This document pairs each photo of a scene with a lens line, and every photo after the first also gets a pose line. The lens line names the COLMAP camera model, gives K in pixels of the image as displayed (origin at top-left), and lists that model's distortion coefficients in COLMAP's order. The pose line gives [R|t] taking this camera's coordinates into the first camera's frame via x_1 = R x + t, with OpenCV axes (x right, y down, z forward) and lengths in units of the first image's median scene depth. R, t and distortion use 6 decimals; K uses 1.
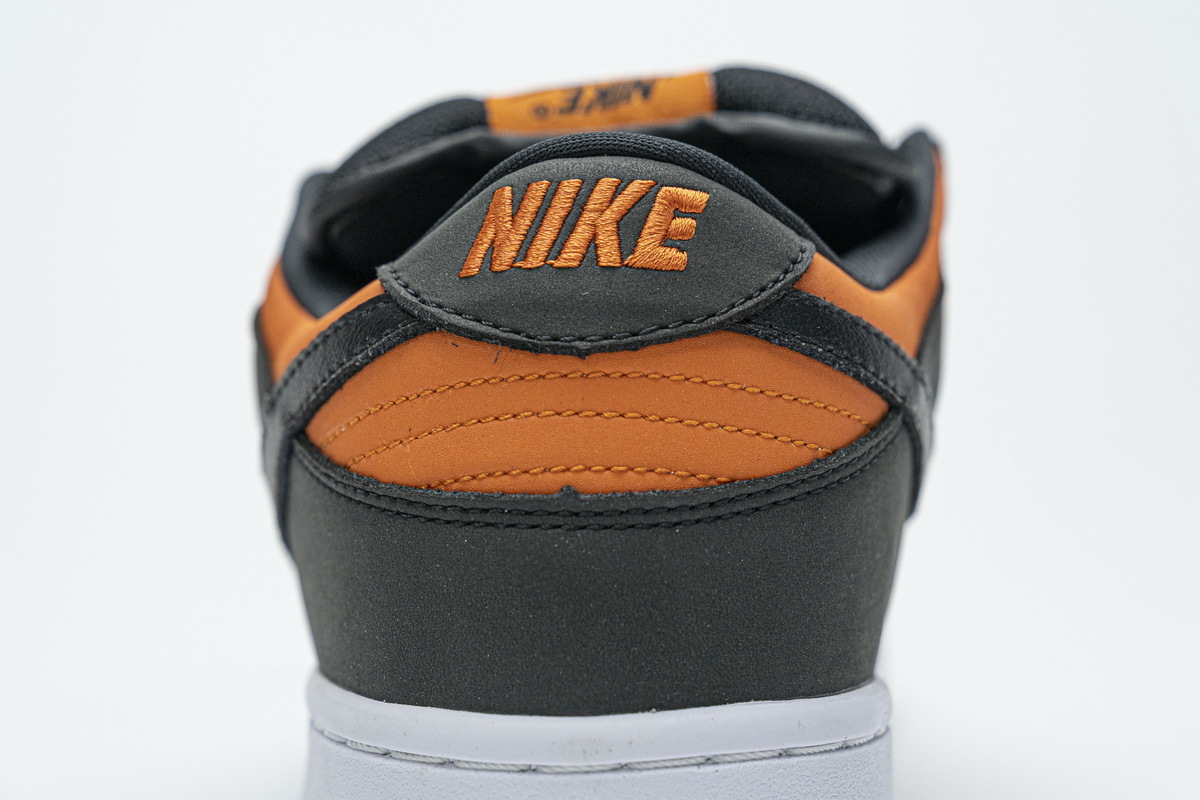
lens RADIAL K [[2277.0, 0, 603.2], [0, 2277.0, 402.0], [0, 0, 1]] dist [-0.016256, 0.000000]
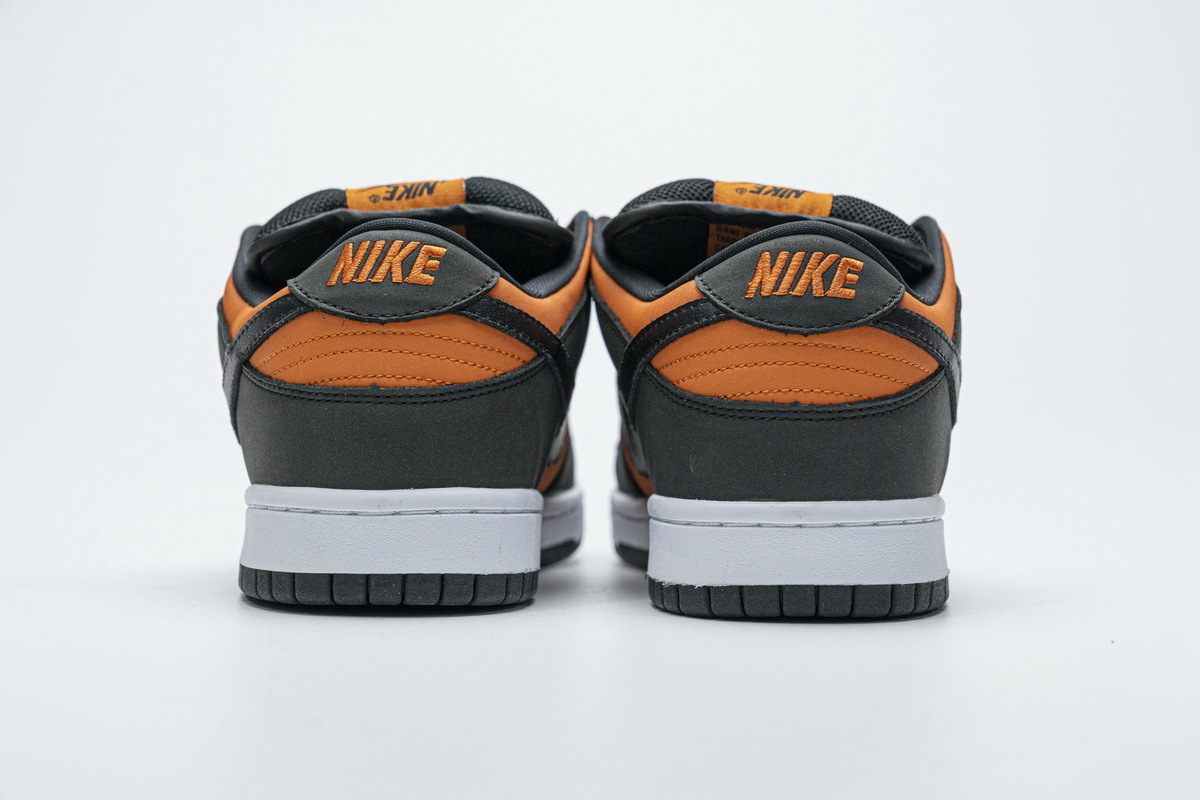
lens RADIAL K [[2277.0, 0, 595.7], [0, 2277.0, 394.5], [0, 0, 1]] dist [-0.016256, 0.000000]
pose [[0.998794, 0.020787, 0.044482, 0.093588], [-0.020372, 0.999745, -0.009771, 0.061021], [-0.044674, 0.008853, 0.998962, -1.109497]]
